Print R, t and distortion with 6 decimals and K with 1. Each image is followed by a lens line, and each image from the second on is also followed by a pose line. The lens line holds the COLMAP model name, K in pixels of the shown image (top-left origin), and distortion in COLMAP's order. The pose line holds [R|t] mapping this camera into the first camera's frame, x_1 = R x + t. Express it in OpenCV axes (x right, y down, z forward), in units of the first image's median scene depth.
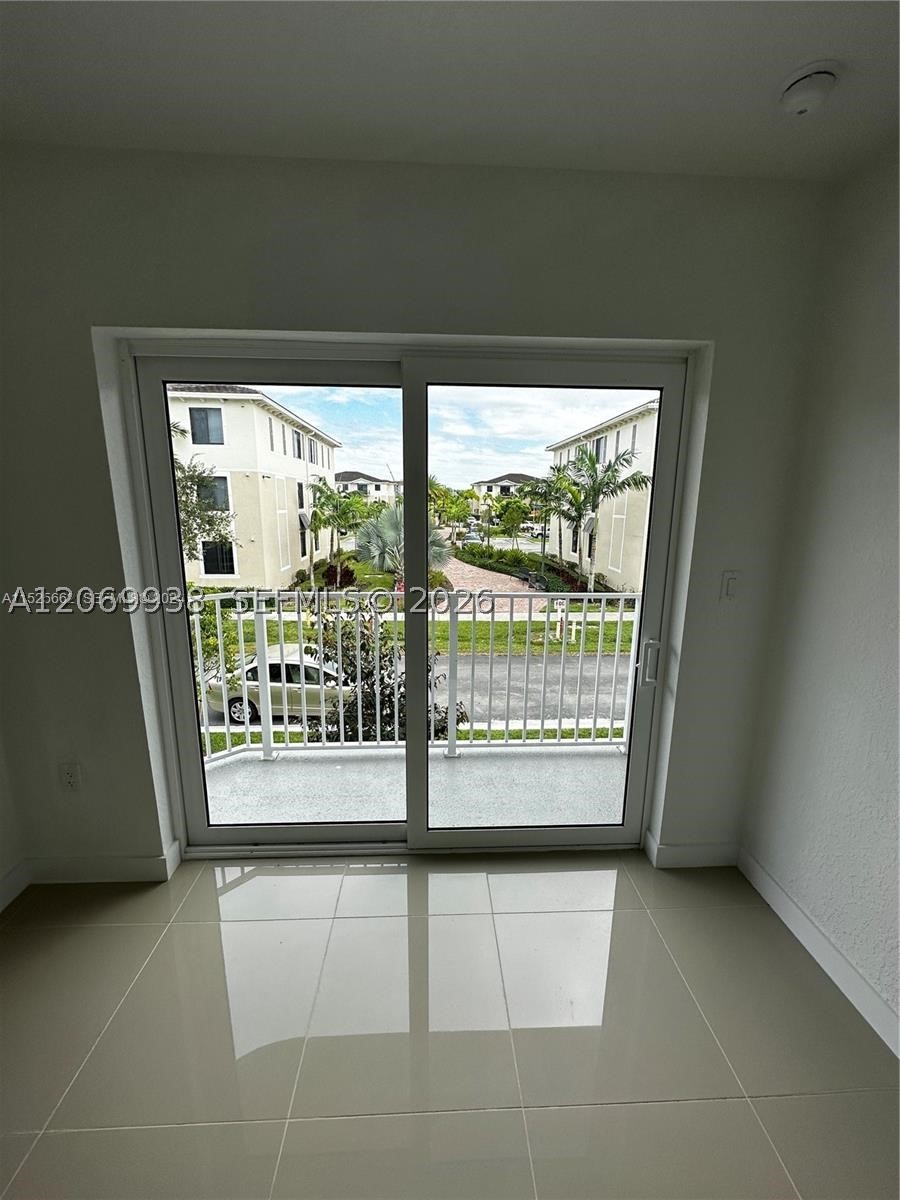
lens RADIAL K [[483.7, 0, 446.3], [0, 483.7, 600.2], [0, 0, 1]] dist [-0.001114, 0.000783]
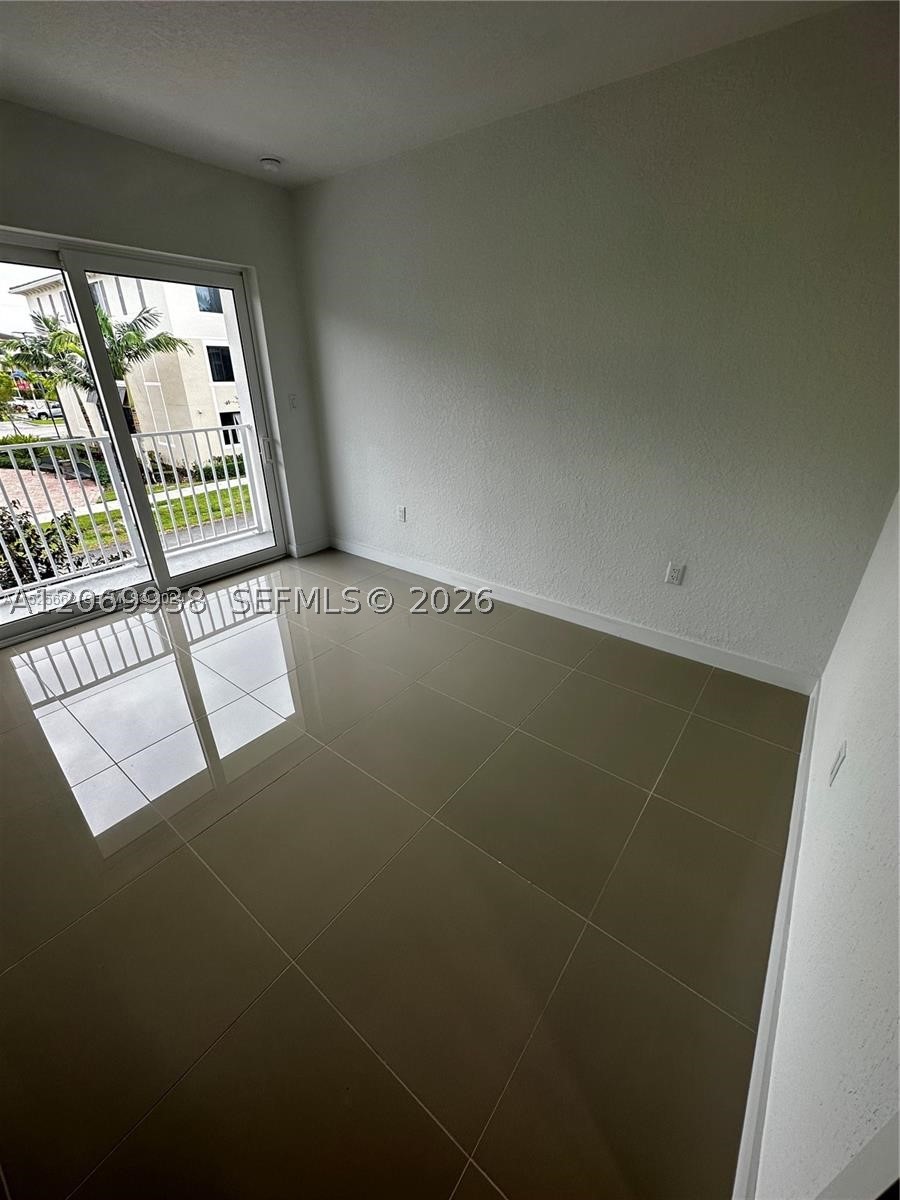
lens RADIAL K [[483.7, 0, 450.1], [0, 483.7, 599.6], [0, 0, 1]] dist [-0.001114, 0.000783]
pose [[0.642987, -0.338907, 0.686811, -0.052846], [0.161044, 0.936544, 0.311370, 0.017270], [-0.748754, -0.089600, 0.656764, -0.071413]]
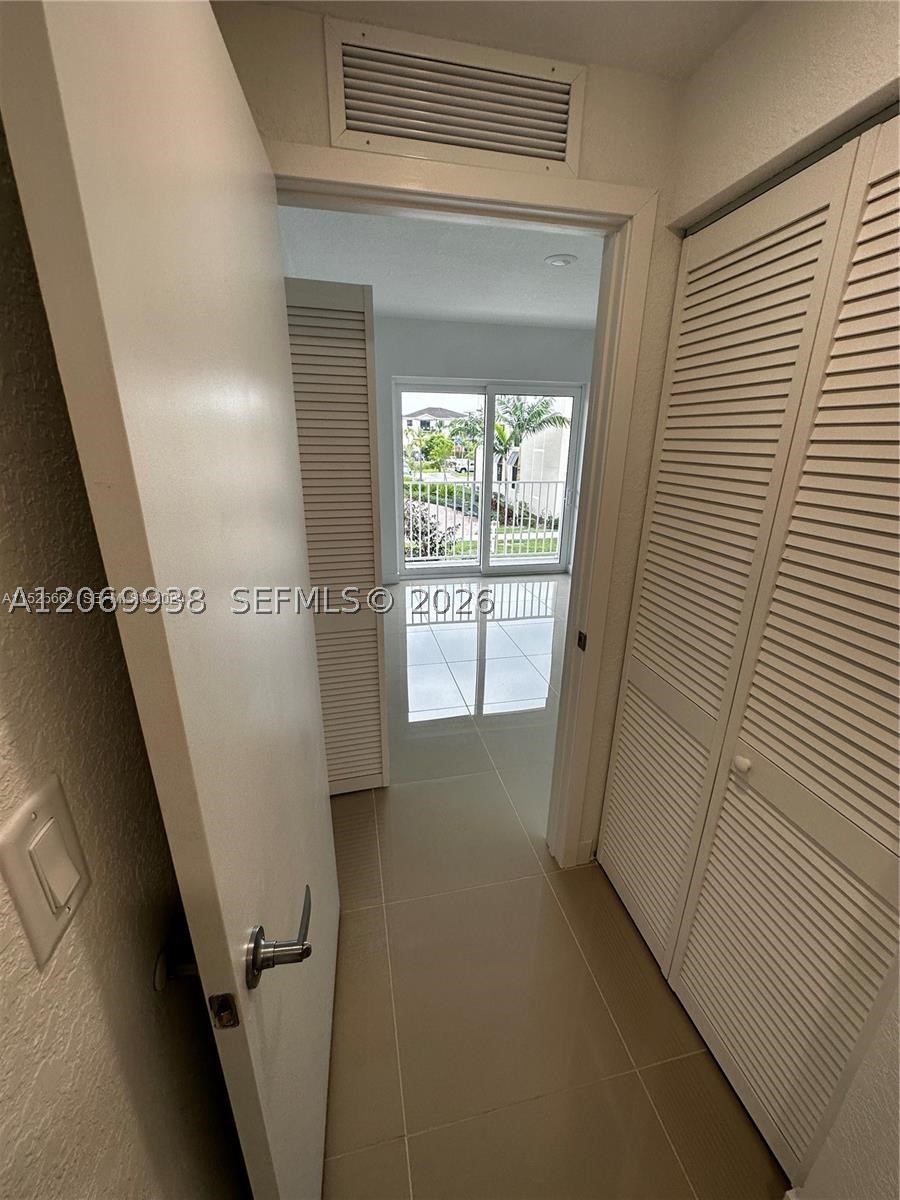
lens RADIAL K [[483.7, 0, 456.4], [0, 483.7, 603.2], [0, 0, 1]] dist [-0.001114, 0.000783]
pose [[0.982489, -0.057323, 0.177286, -0.063679], [0.033640, 0.990435, 0.133819, 0.028501], [-0.183261, -0.125512, 0.975019, -0.142638]]
